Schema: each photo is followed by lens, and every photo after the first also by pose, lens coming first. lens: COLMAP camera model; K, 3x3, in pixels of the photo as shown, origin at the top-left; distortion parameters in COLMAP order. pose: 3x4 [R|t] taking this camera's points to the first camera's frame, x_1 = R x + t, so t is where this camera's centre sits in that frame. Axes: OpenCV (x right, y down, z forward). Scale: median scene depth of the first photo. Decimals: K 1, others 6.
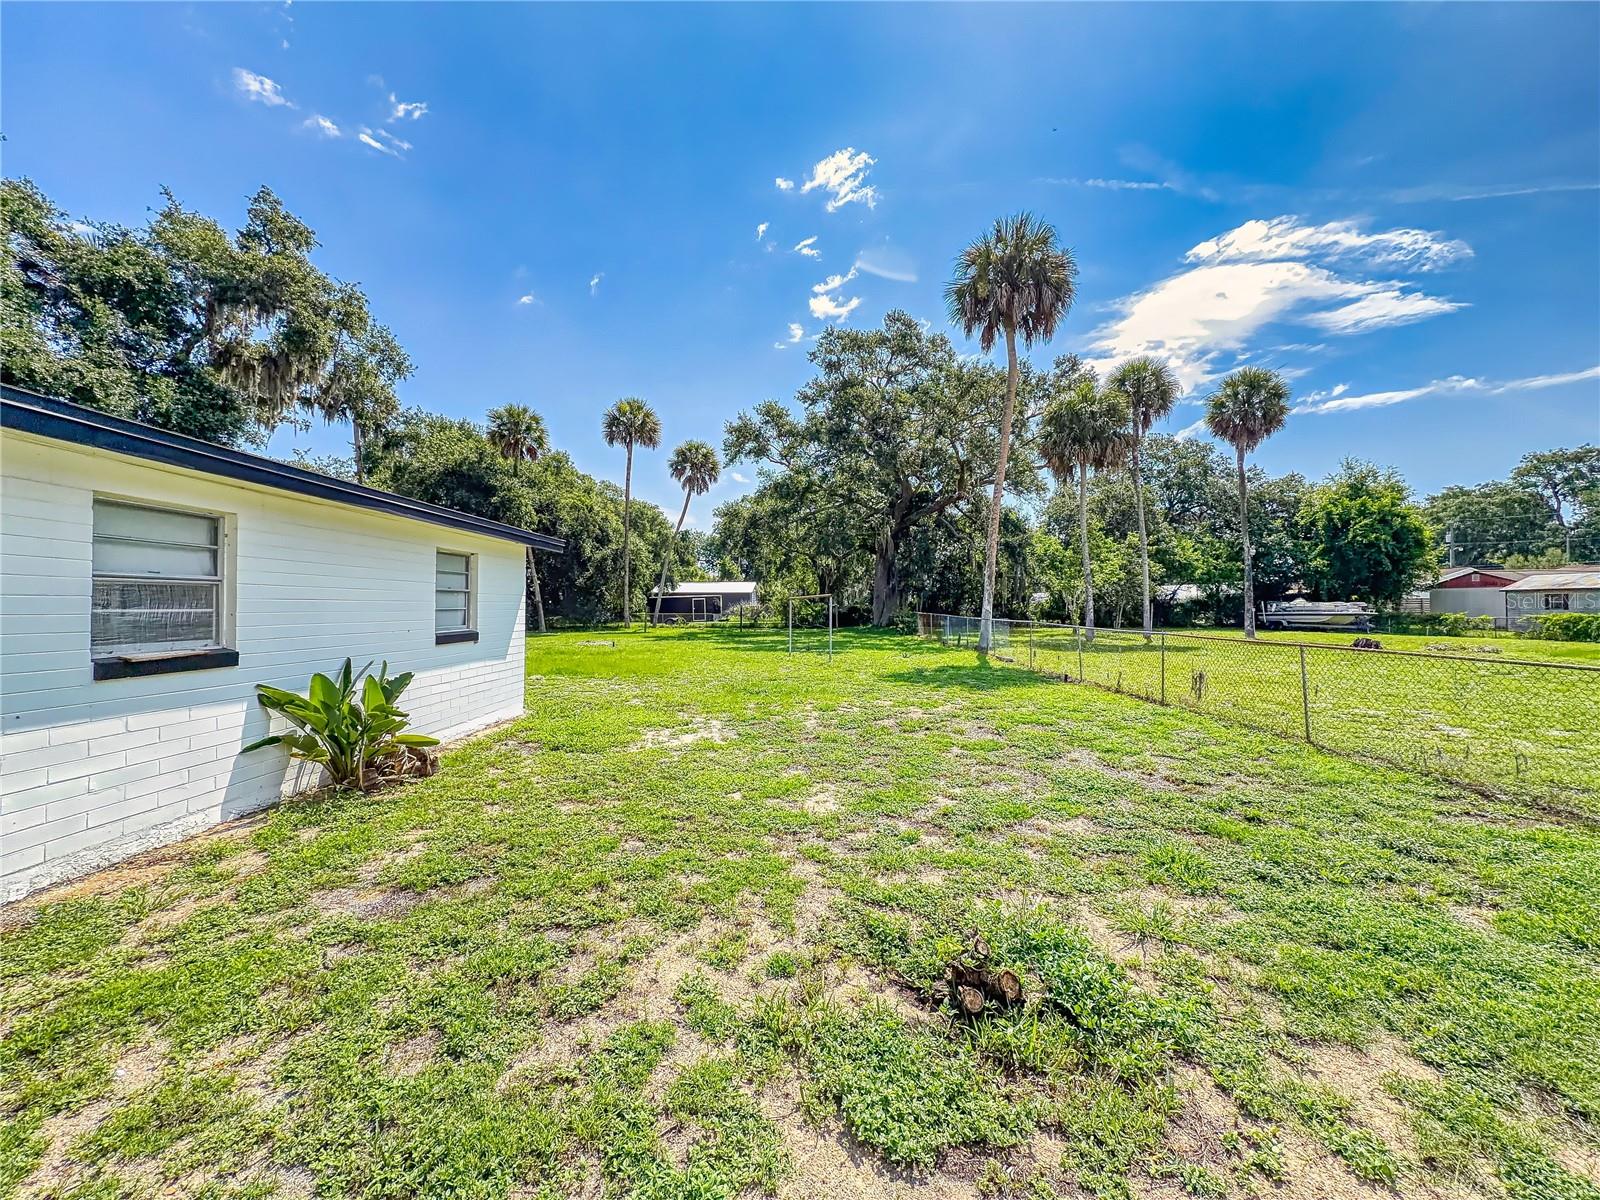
lens RADIAL K [[628.9, 0, 794.7], [0, 628.9, 595.5], [0, 0, 1]] dist [-0.004204, -0.001403]
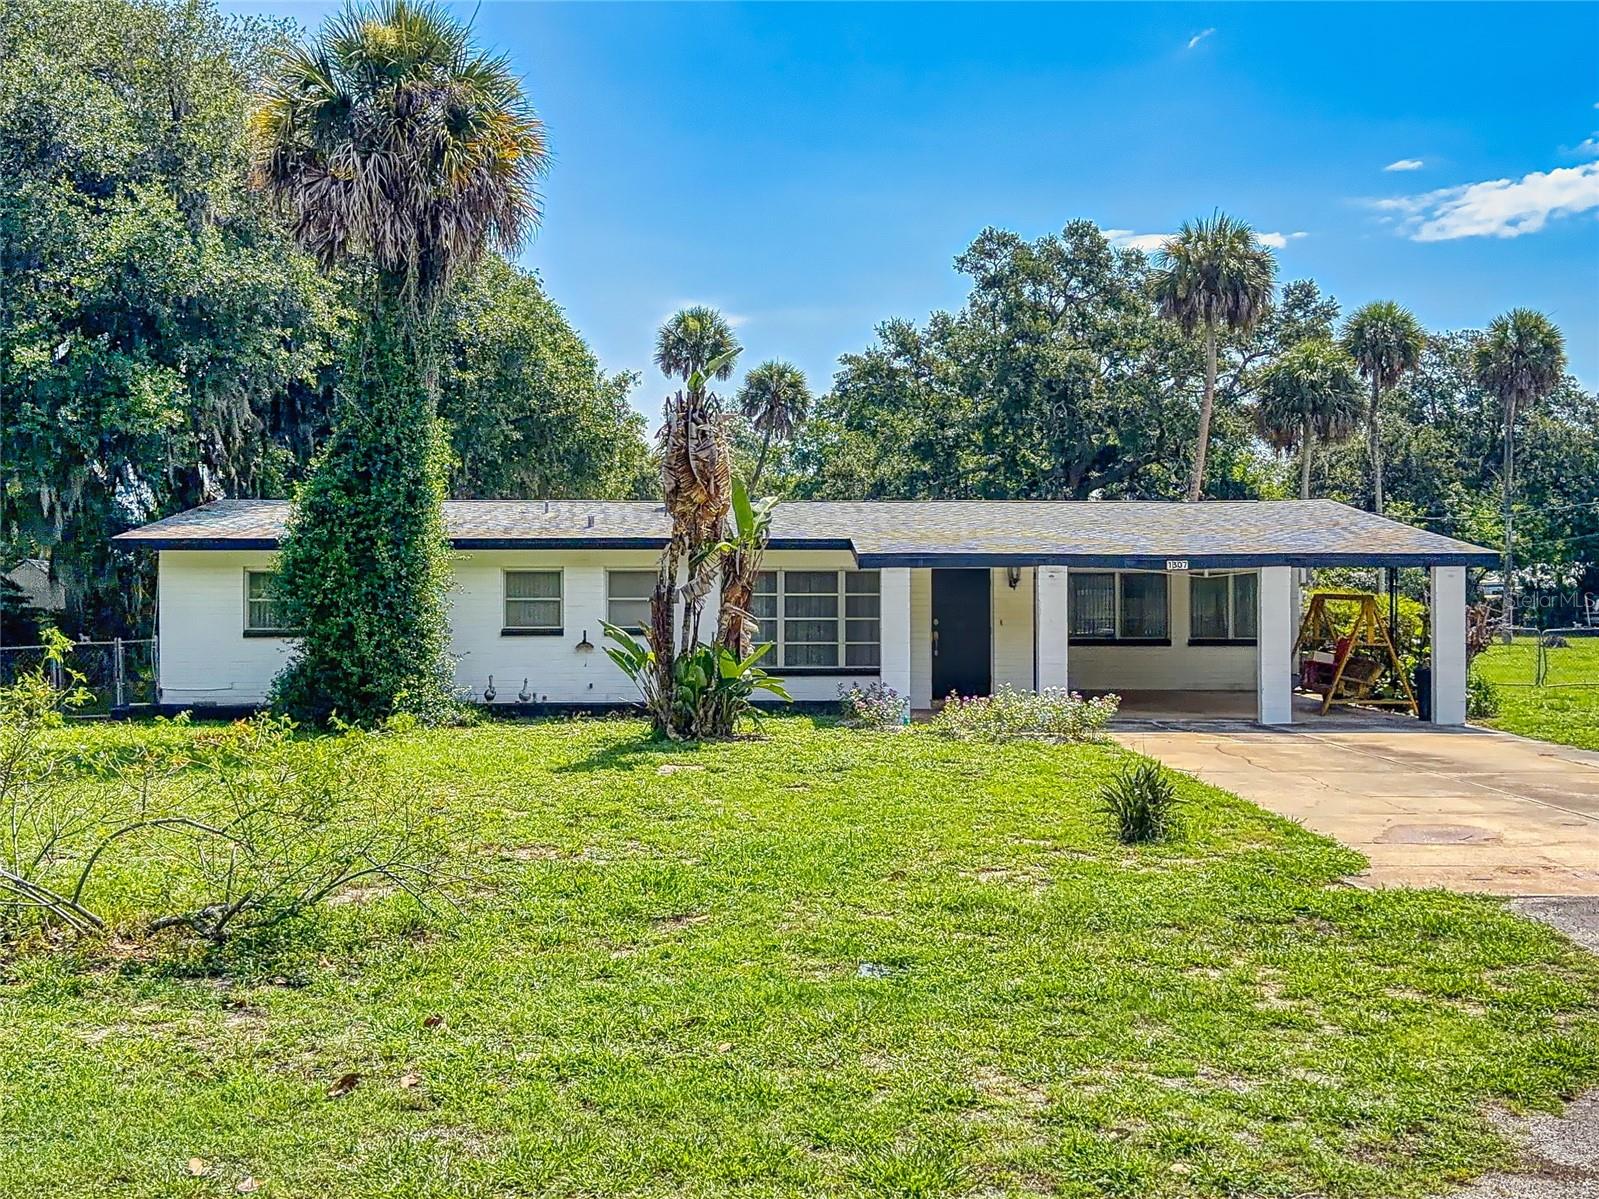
lens RADIAL K [[1664.2, 0, 743.0], [0, 1664.2, 597.6], [0, 0, 1]] dist [0.106651, 0.000000]
pose [[0.999940, -0.000408, 0.010979, -0.240245], [0.000231, 0.999869, 0.016175, -0.020099], [-0.010984, -0.016172, 0.999809, -0.938001]]
